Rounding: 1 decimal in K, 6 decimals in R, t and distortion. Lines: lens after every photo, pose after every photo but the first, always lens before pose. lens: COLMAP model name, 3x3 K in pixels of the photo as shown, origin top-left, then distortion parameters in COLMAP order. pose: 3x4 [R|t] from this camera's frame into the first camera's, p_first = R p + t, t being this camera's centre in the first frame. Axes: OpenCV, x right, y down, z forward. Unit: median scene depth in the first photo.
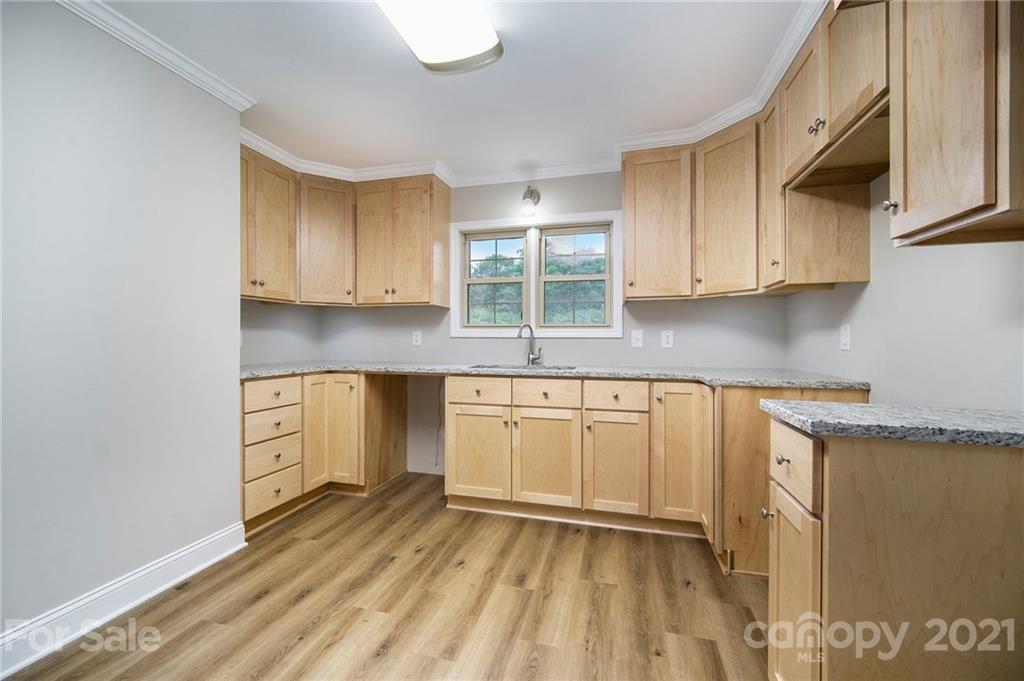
lens RADIAL K [[426.4, 0, 507.4], [0, 426.4, 339.6], [0, 0, 1]] dist [0.000700, 0.000076]
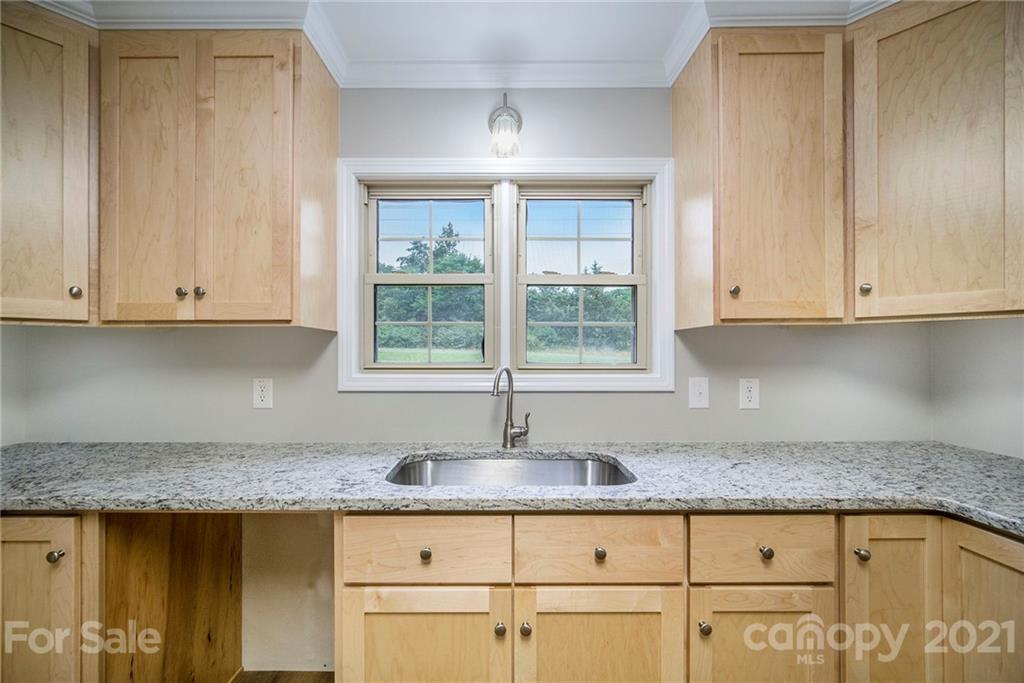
lens RADIAL K [[434.7, 0, 497.4], [0, 434.7, 350.8], [0, 0, 1]] dist [-0.001178, 0.000179]
pose [[0.967414, -0.001775, 0.253193, -0.105005], [0.002537, 0.999993, -0.002683, -0.063193], [-0.253187, 0.003238, 0.967412, 0.592332]]
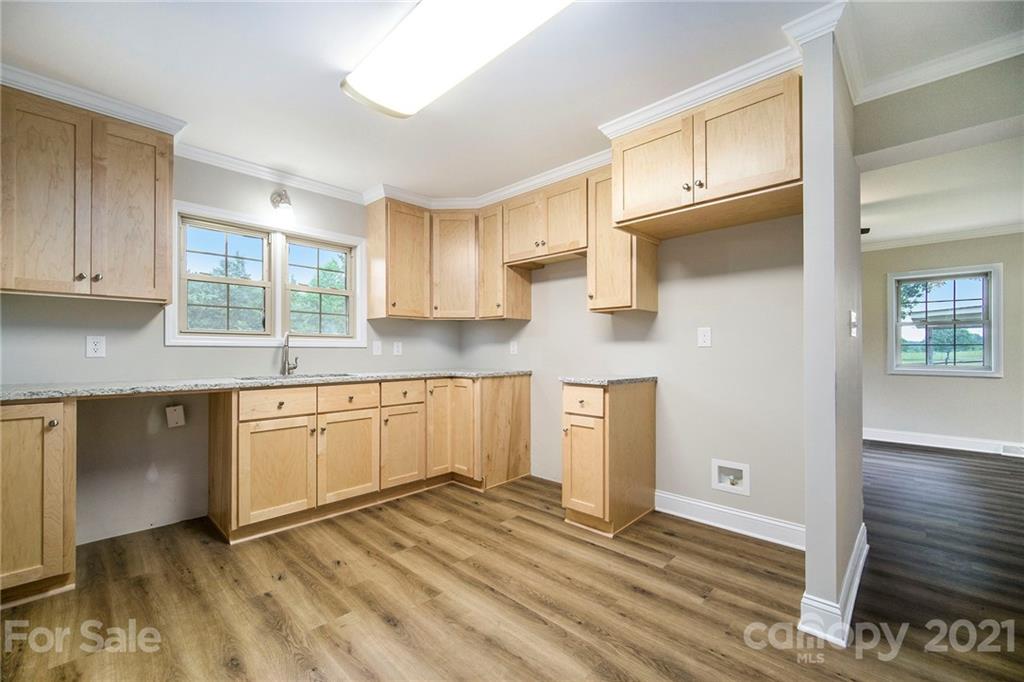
lens RADIAL K [[412.5, 0, 519.1], [0, 412.5, 351.2], [0, 0, 1]] dist [0.000663, 0.000192]
pose [[0.466077, -0.004522, 0.884733, -0.624116], [-0.000934, 0.999984, 0.005603, -0.000413], [-0.884744, -0.003438, 0.466065, 0.107611]]
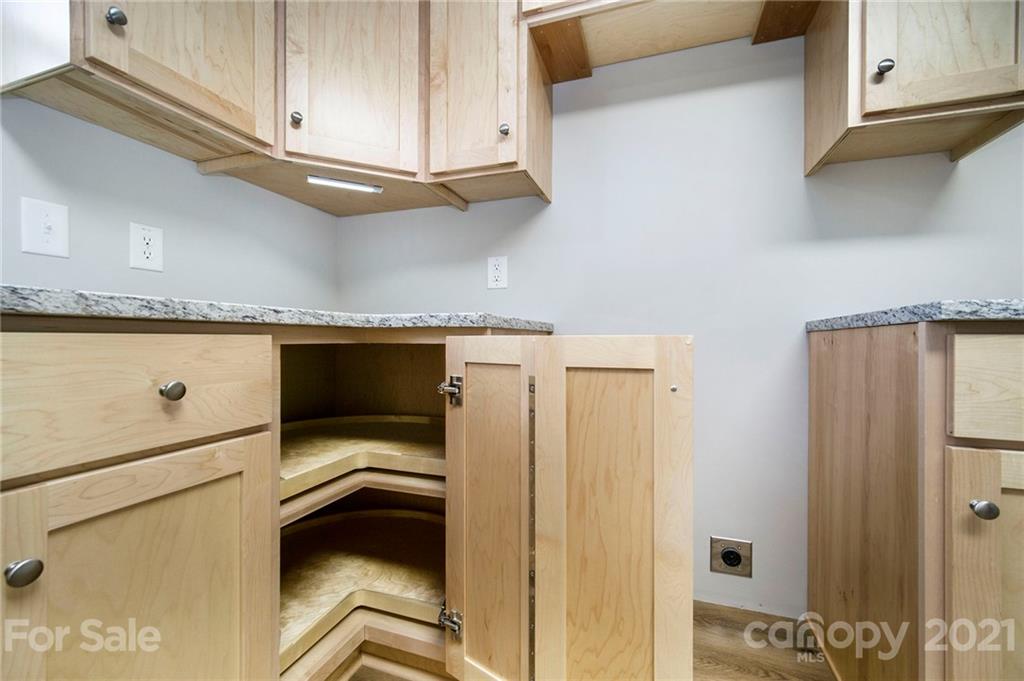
lens RADIAL K [[419.8, 0, 517.4], [0, 419.8, 340.0], [0, 0, 1]] dist [-0.000180, -0.000010]
pose [[0.075943, -0.006590, 0.997090, 0.019043], [-0.005115, 0.999962, 0.006999, 0.089715], [-0.997099, -0.005632, 0.075907, 0.709513]]
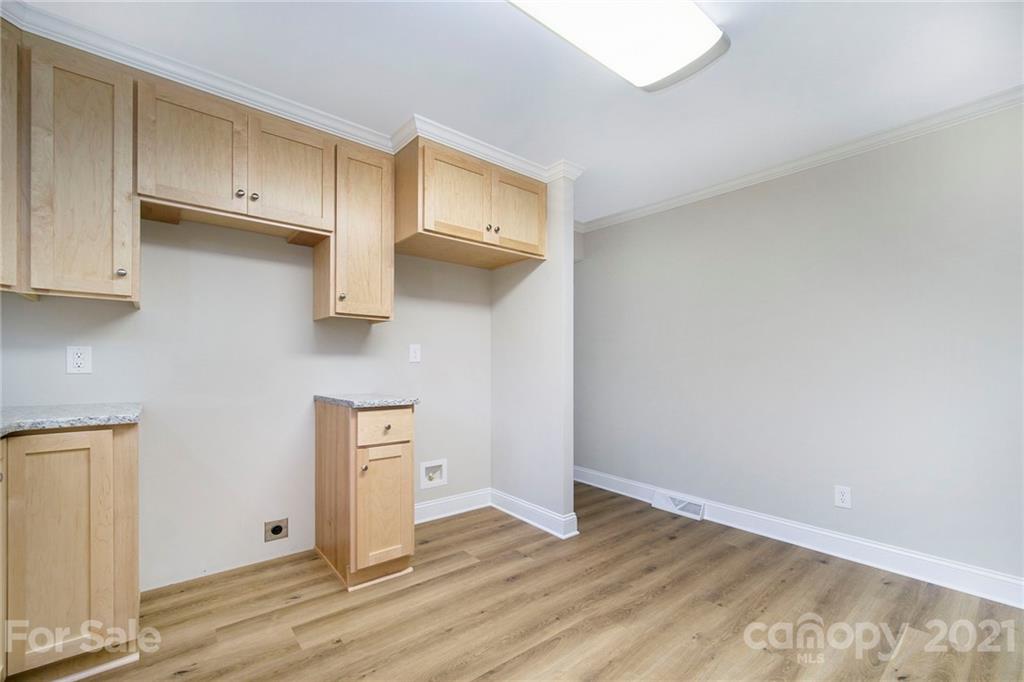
lens RADIAL K [[419.1, 0, 485.8], [0, 419.1, 365.5], [0, 0, 1]] dist [0.000586, 0.000059]
pose [[-0.789377, -0.007326, 0.613865, -0.359331], [-0.007913, 0.999967, 0.001759, -0.000848], [-0.613858, -0.003469, -0.789409, 0.924199]]
